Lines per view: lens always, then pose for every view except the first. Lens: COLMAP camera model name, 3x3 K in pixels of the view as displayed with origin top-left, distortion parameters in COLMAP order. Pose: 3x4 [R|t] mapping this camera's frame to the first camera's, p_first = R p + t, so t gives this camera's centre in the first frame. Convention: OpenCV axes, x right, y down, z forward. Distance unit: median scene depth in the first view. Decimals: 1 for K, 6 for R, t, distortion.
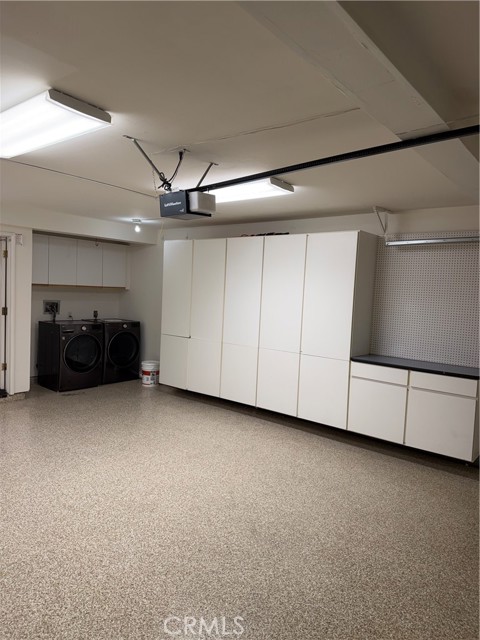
lens RADIAL K [[448.6, 0, 240.0], [0, 448.6, 320.0], [0, 0, 1]] dist [0.064328, -0.080869]
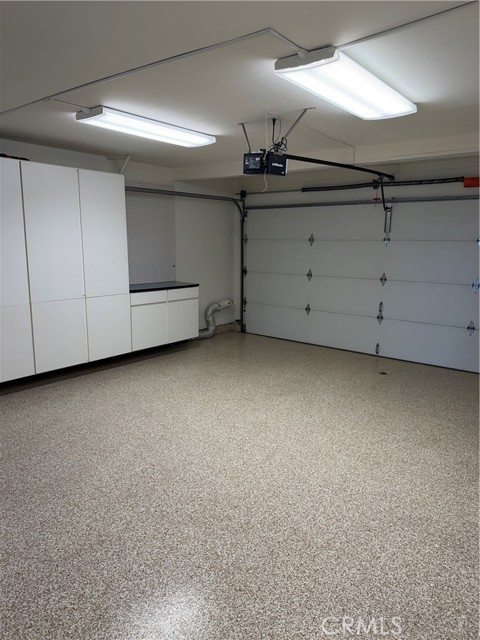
lens RADIAL K [[448.6, 0, 240.0], [0, 448.6, 320.0], [0, 0, 1]] dist [0.064328, -0.080869]
pose [[-0.015102, -0.224385, 0.974384, -0.900015], [0.056705, 0.972734, 0.224884, -0.085439], [-0.998277, 0.058649, -0.001967, 0.724371]]
